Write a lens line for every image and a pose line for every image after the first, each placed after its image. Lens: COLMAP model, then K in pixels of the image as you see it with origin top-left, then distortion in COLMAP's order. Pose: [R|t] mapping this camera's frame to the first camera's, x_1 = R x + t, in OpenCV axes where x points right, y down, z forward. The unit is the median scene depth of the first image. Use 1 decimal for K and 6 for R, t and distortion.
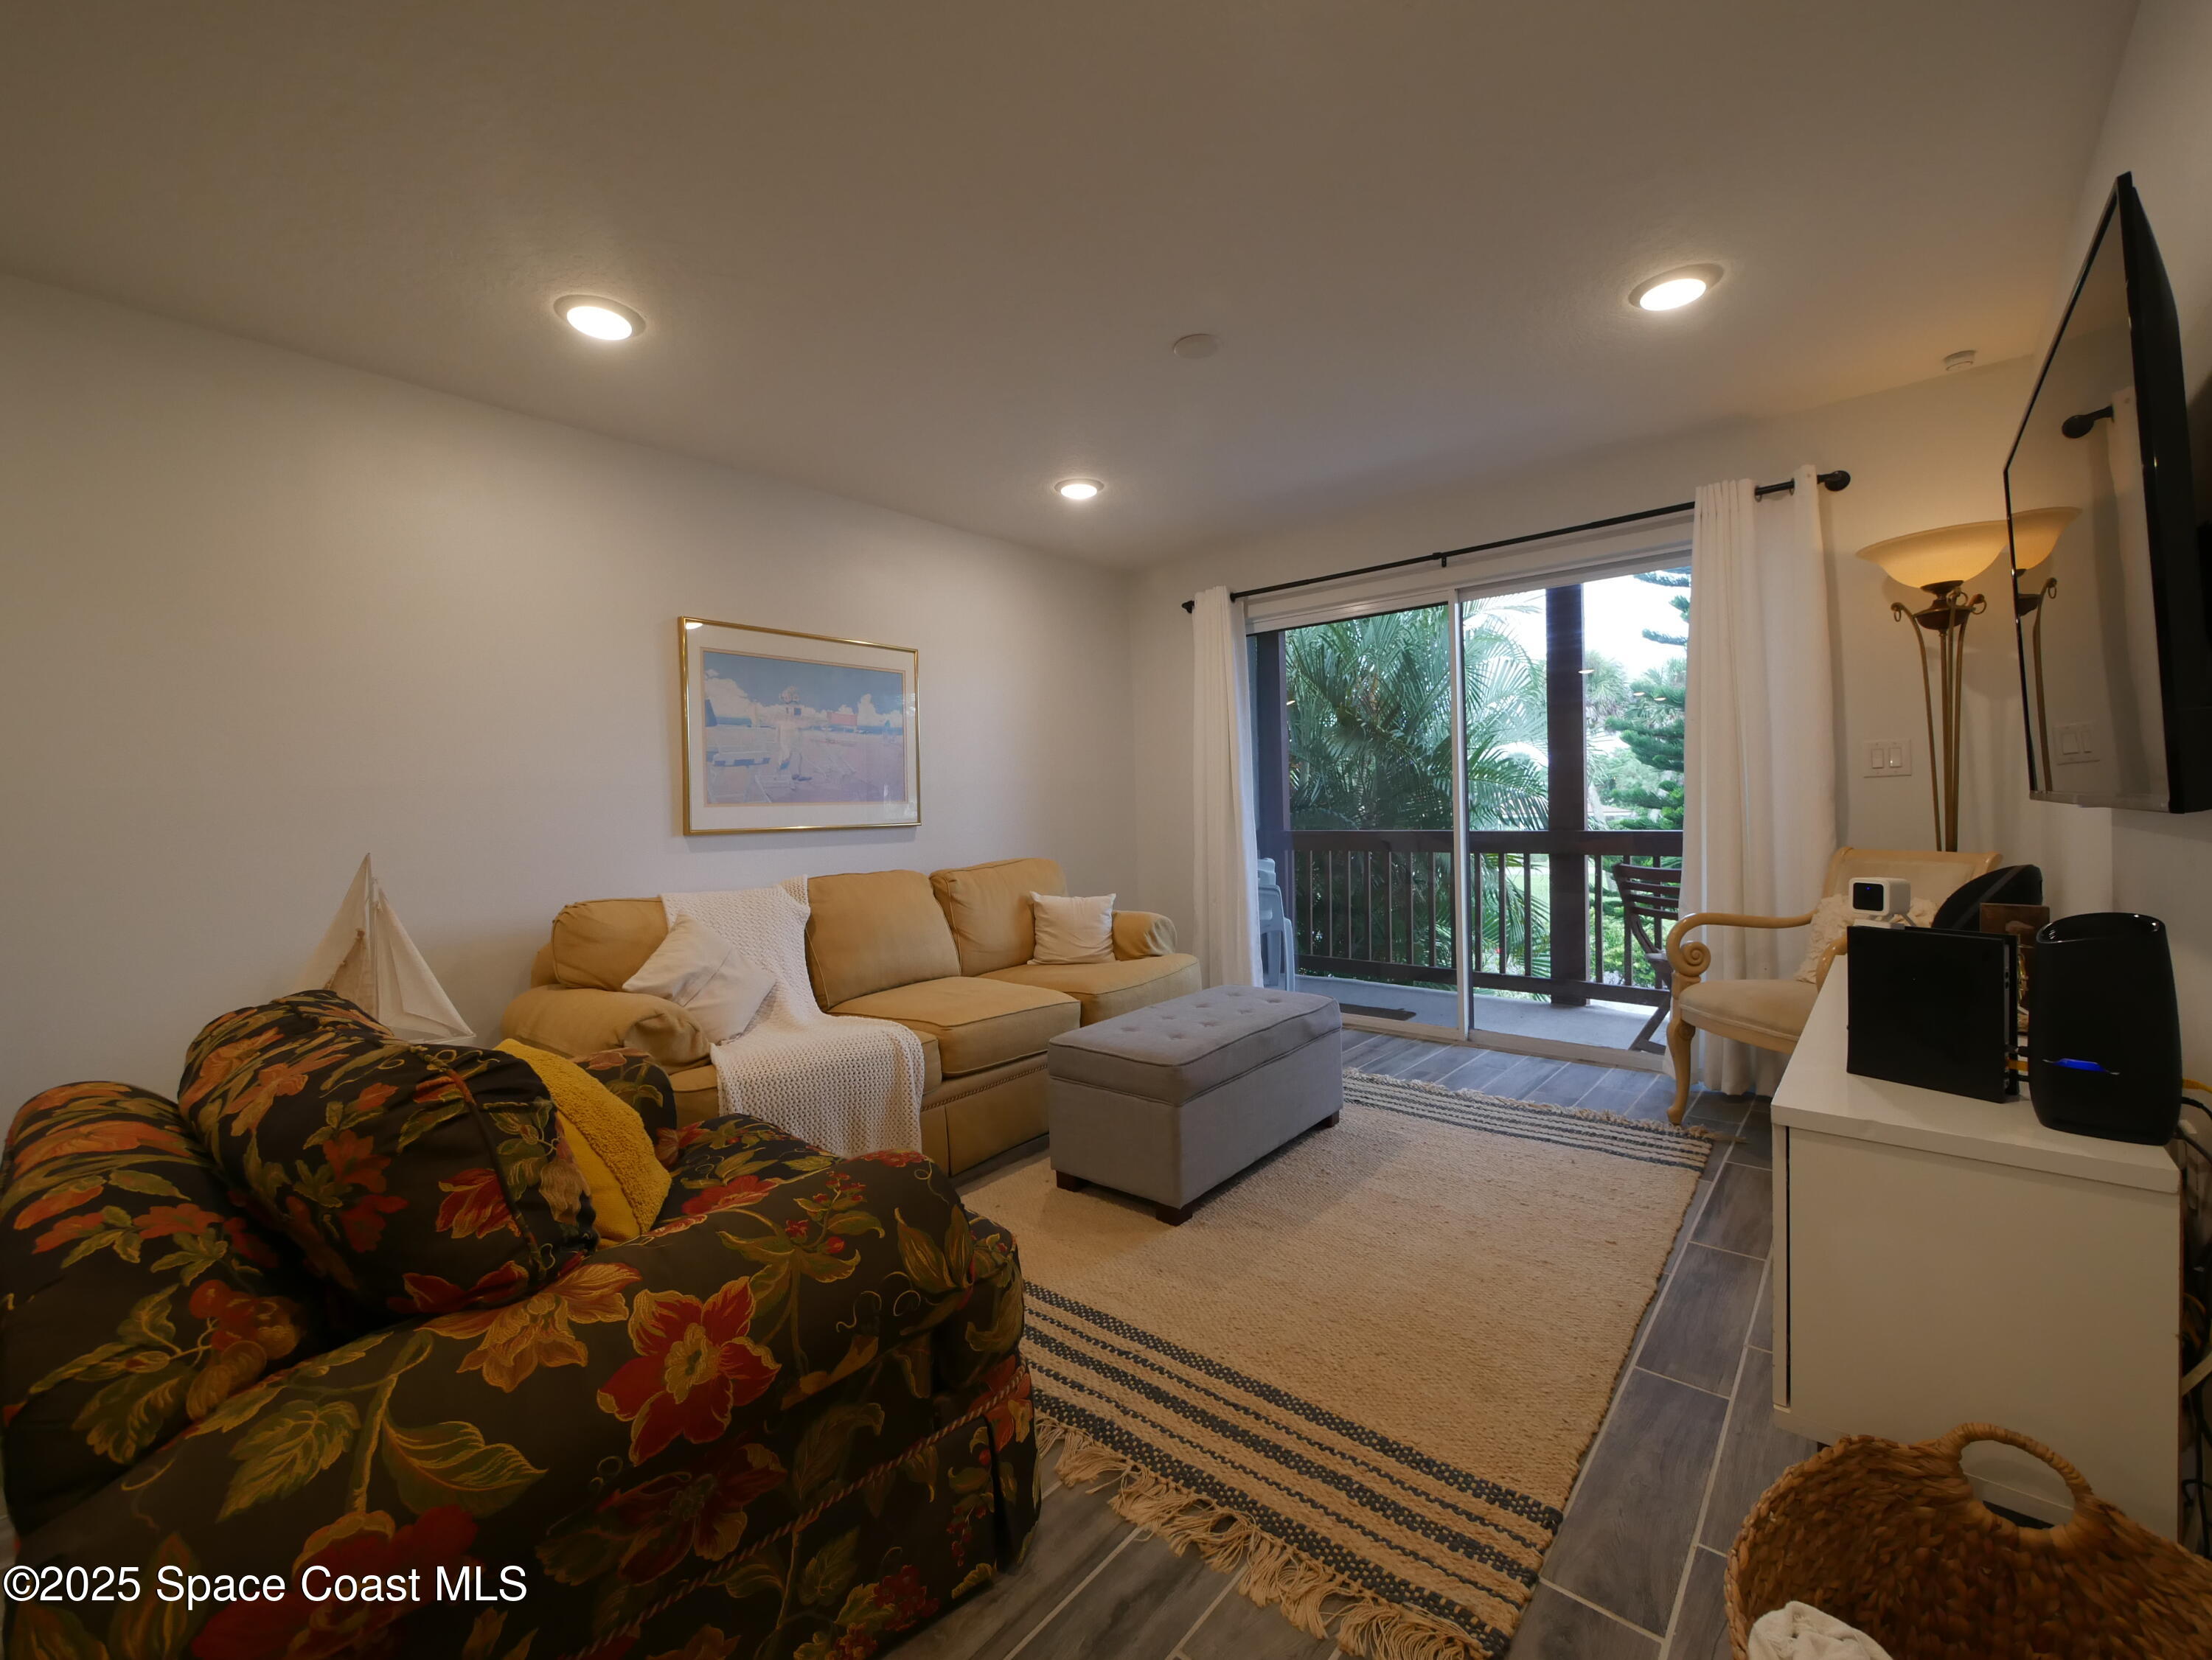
lens RADIAL K [[869.8, 0, 1106.0], [0, 869.8, 830.0], [0, 0, 1]] dist [0.001070, 0.000095]
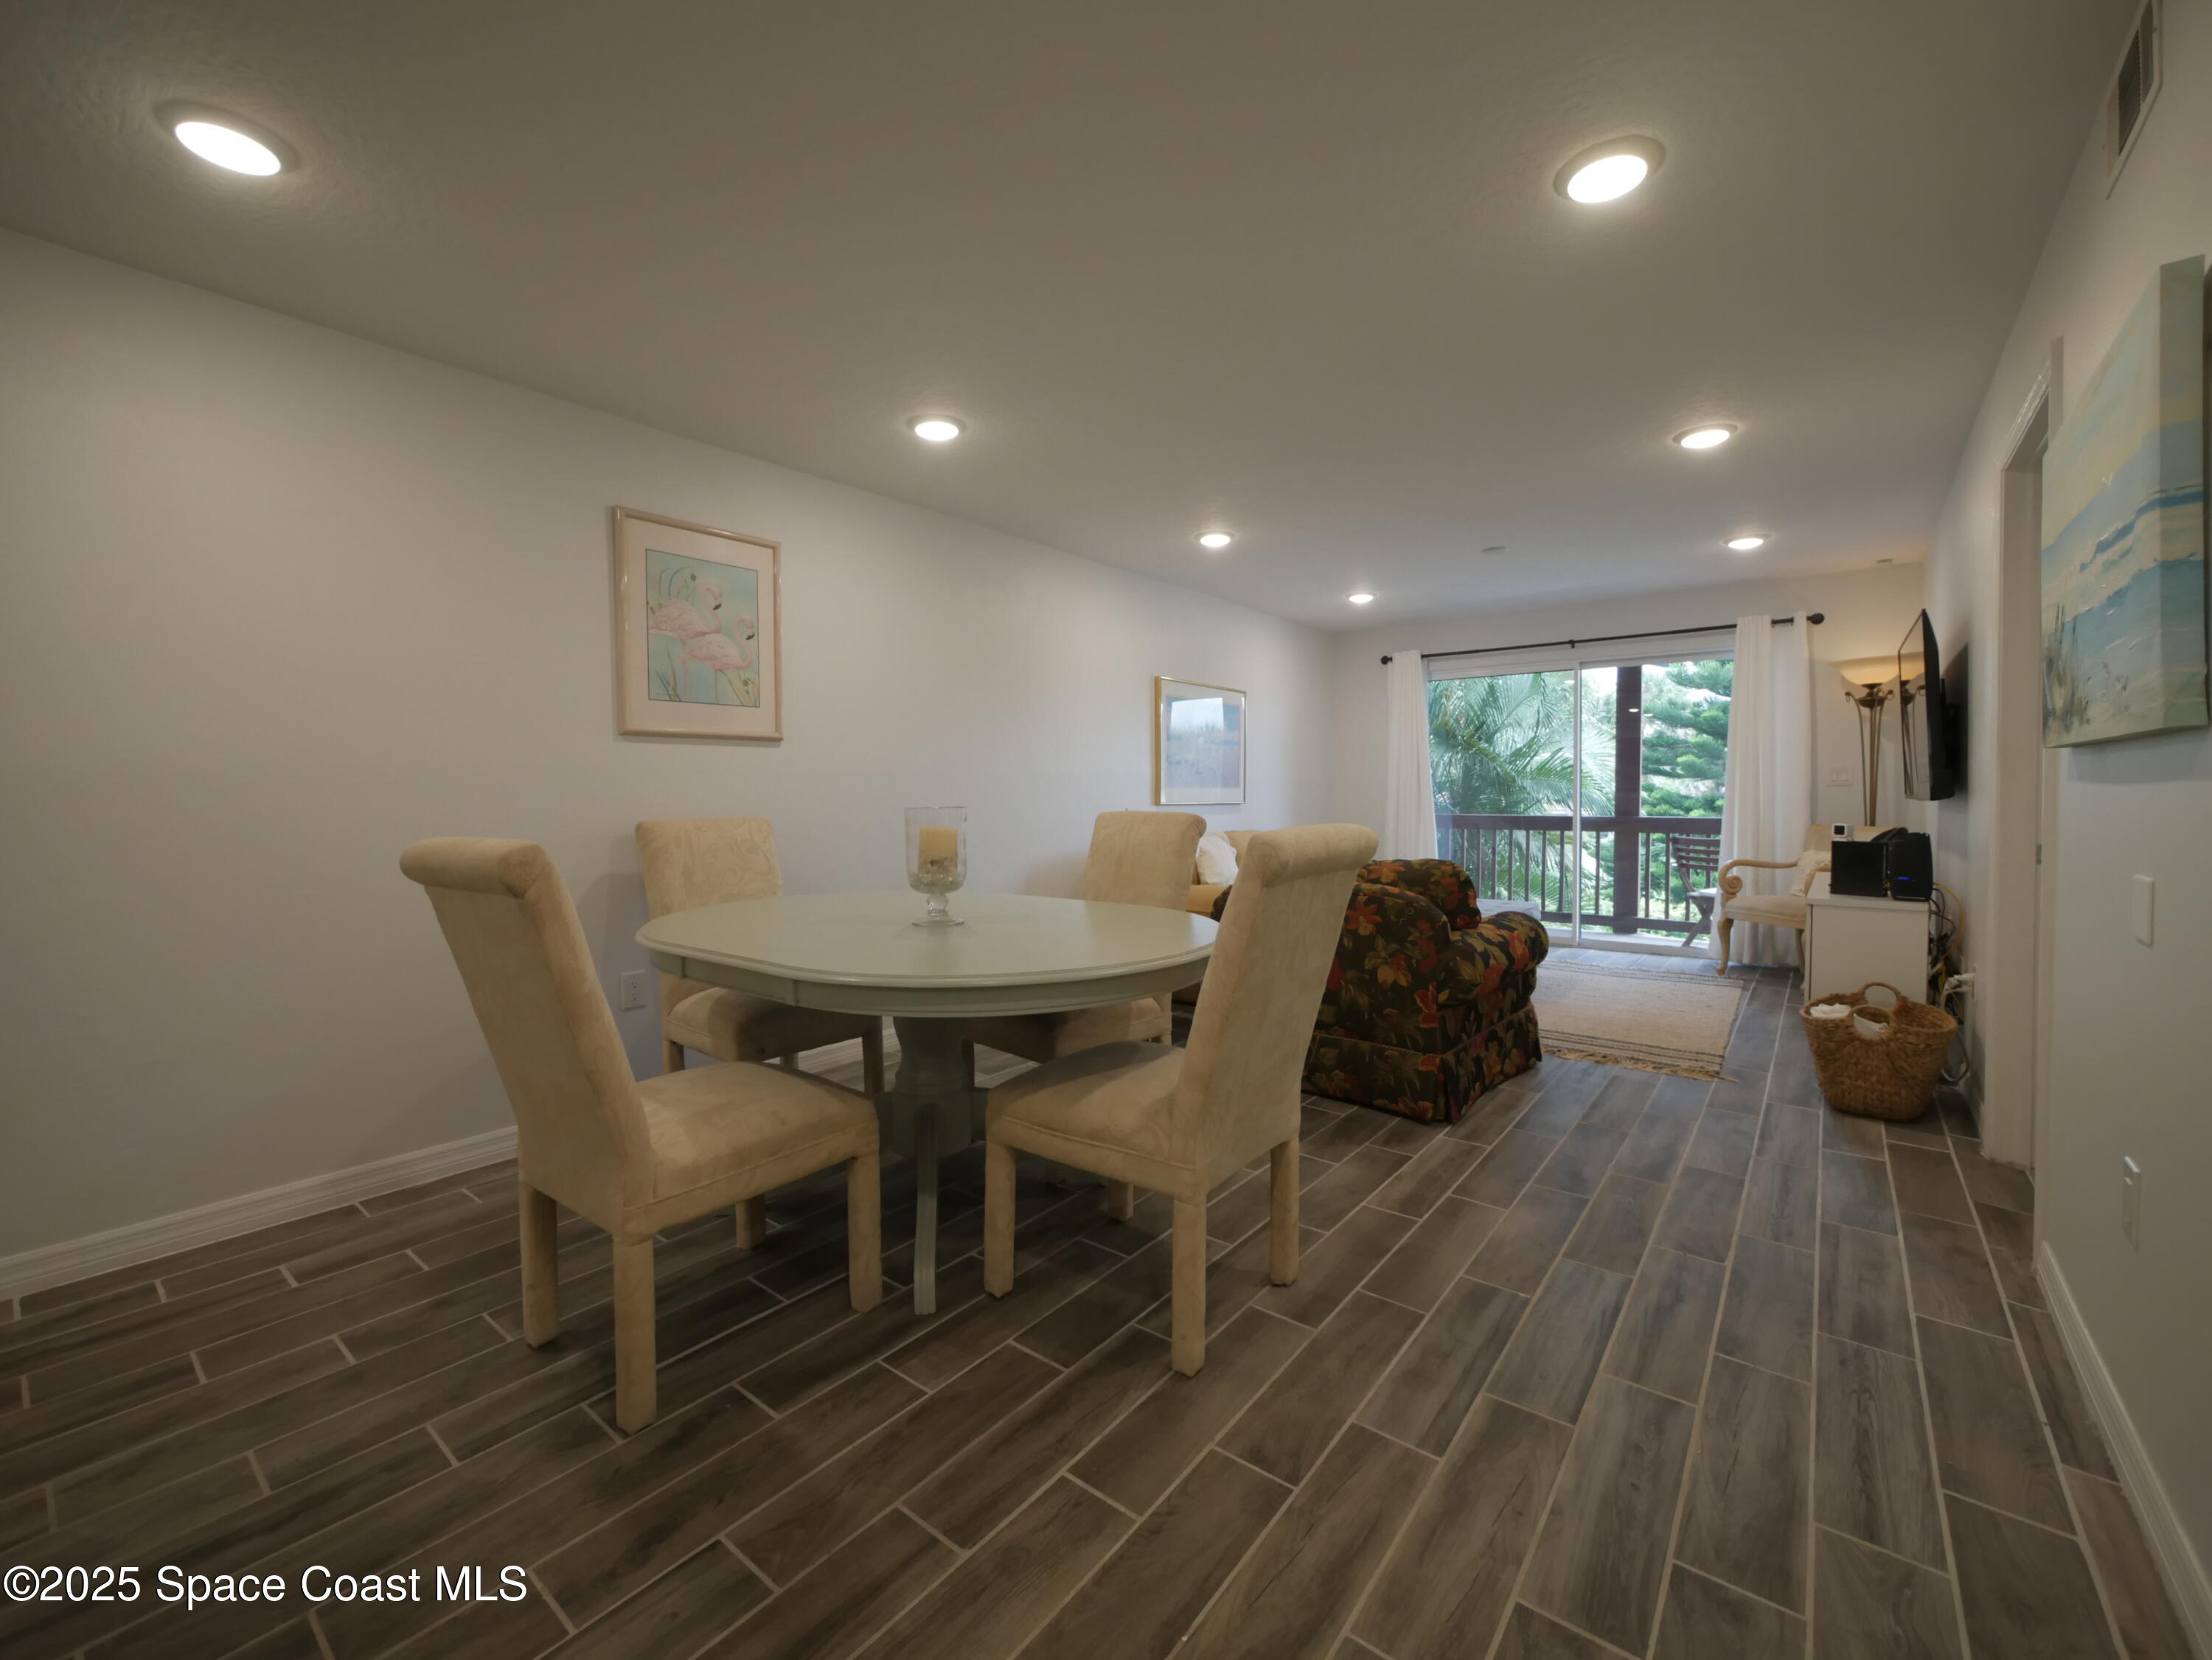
lens RADIAL K [[902.1, 0, 1106.0], [0, 902.1, 830.0], [0, 0, 1]] dist [0.024851, 0.000024]
pose [[0.997474, 0.017851, 0.068759, -0.734249], [-0.018603, 0.999774, 0.010314, 0.039089], [-0.068559, -0.011567, 0.997580, -0.777585]]
